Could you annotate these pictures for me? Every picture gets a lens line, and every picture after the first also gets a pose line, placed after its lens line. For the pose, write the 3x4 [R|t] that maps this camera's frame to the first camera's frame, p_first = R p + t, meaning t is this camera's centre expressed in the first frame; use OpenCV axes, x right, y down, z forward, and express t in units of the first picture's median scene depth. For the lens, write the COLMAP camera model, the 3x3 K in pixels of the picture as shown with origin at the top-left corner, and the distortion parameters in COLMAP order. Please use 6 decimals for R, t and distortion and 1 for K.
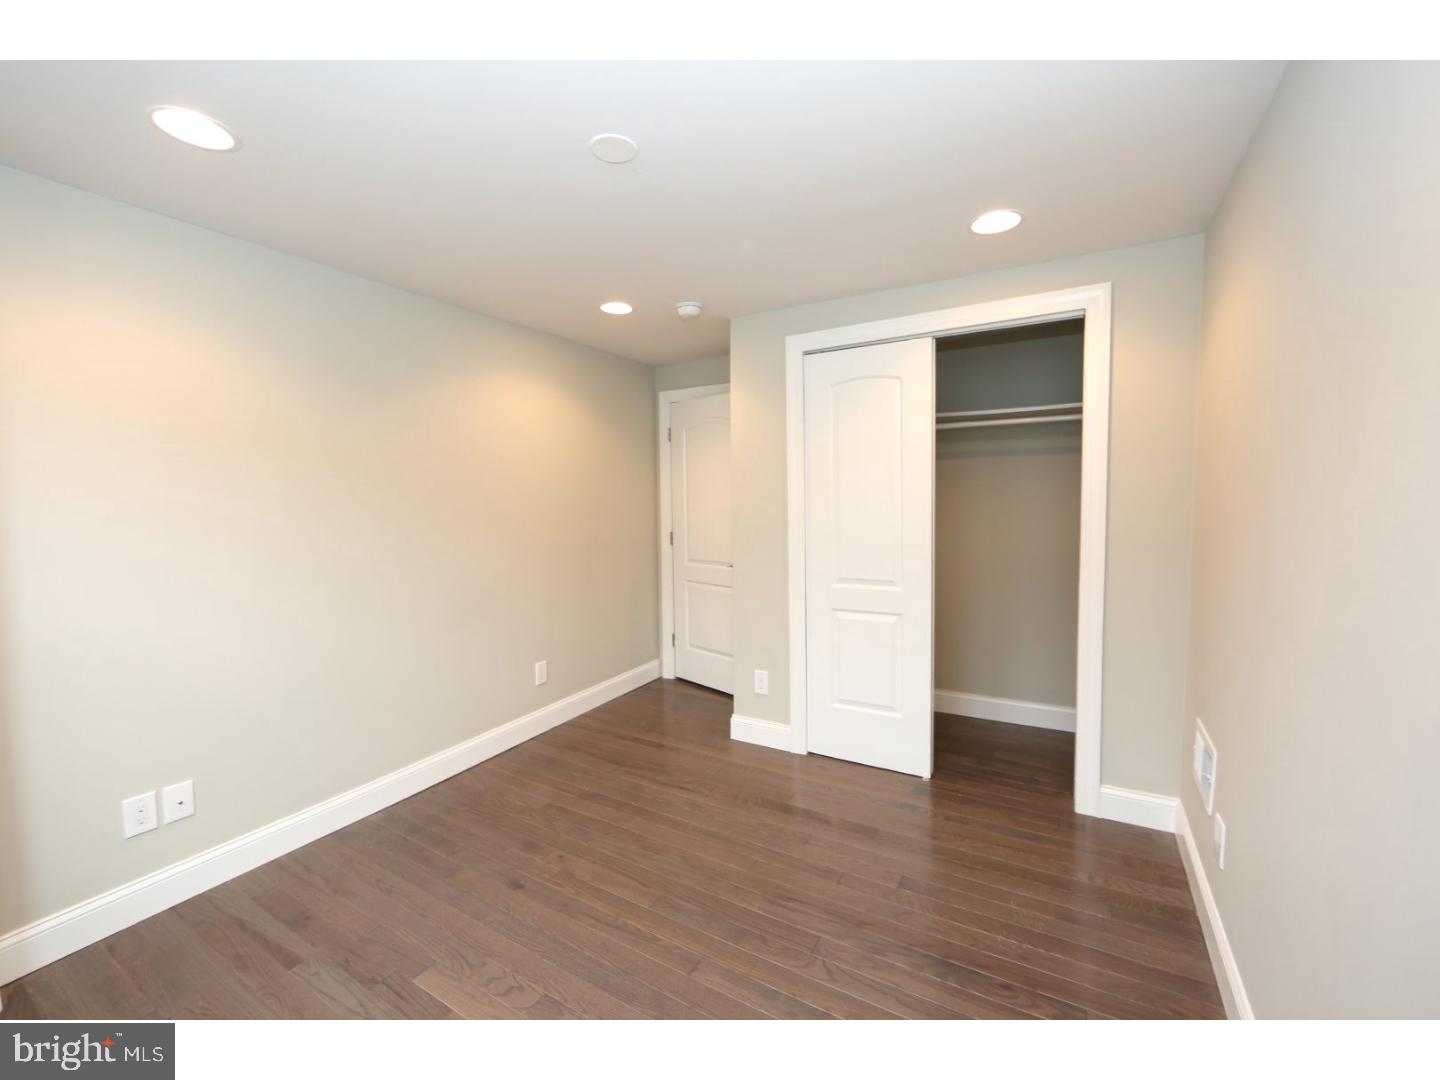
lens RADIAL K [[607.2, 0, 714.6], [0, 607.2, 533.0], [0, 0, 1]] dist [-0.008754, 0.000750]
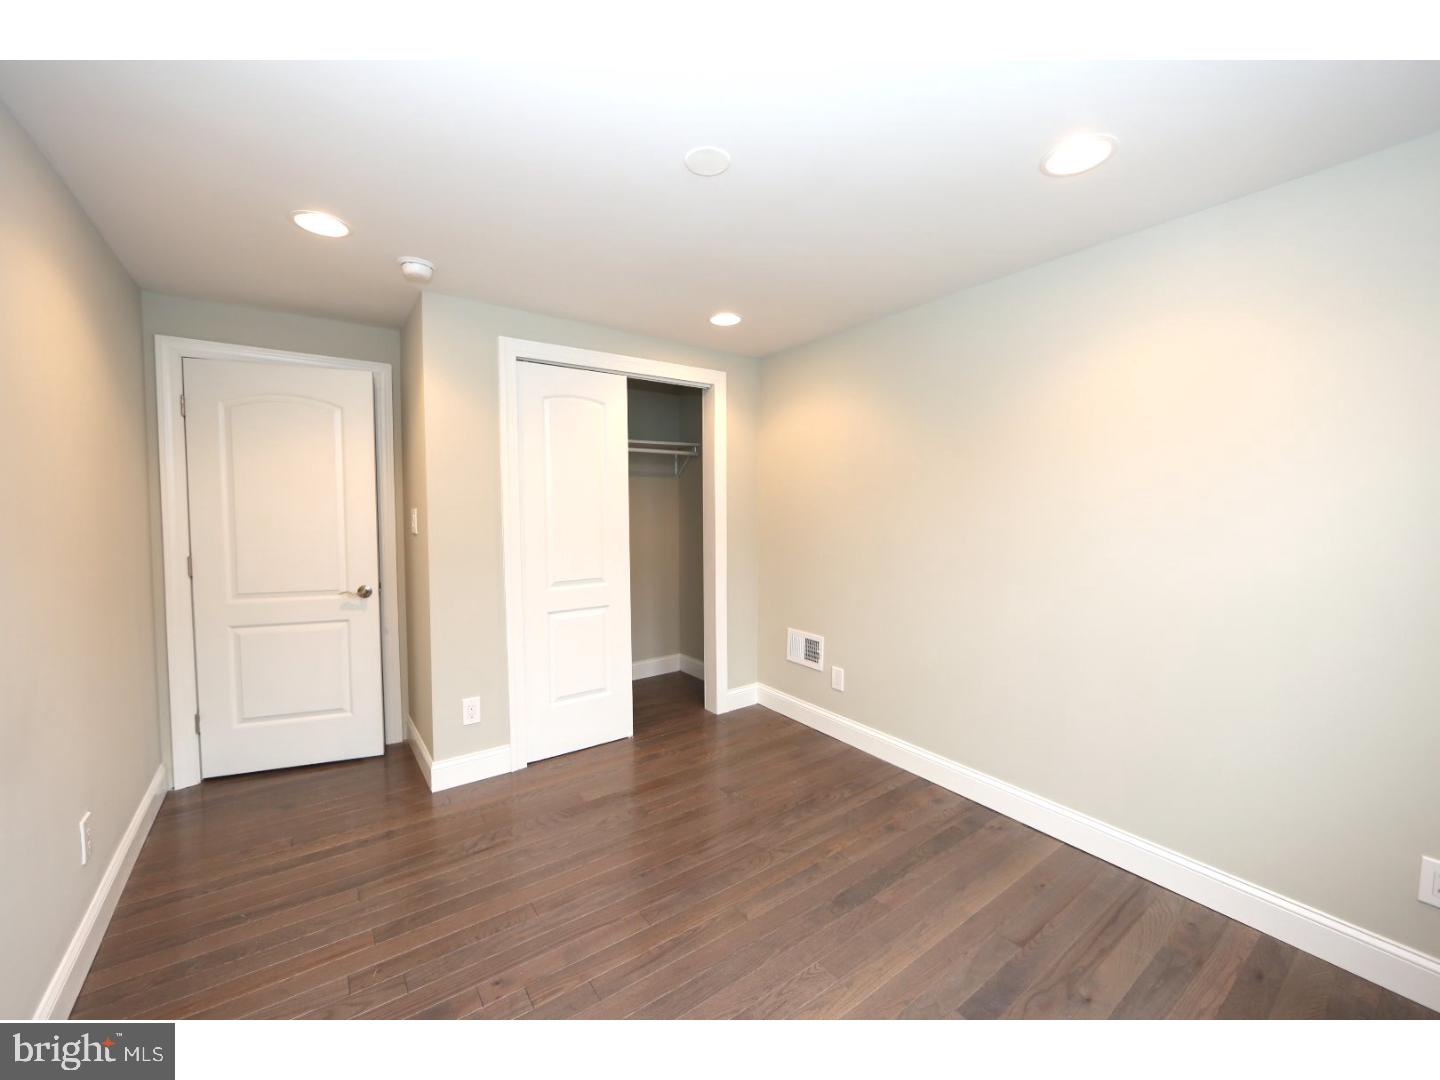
lens RADIAL K [[582.3, 0, 718.6], [0, 582.3, 534.9], [0, 0, 1]] dist [-0.009978, 0.000510]
pose [[0.372525, -0.031727, 0.927480, -0.650921], [0.051477, 0.998583, 0.013484, -0.006590], [-0.926593, 0.042721, 0.373630, 0.378664]]
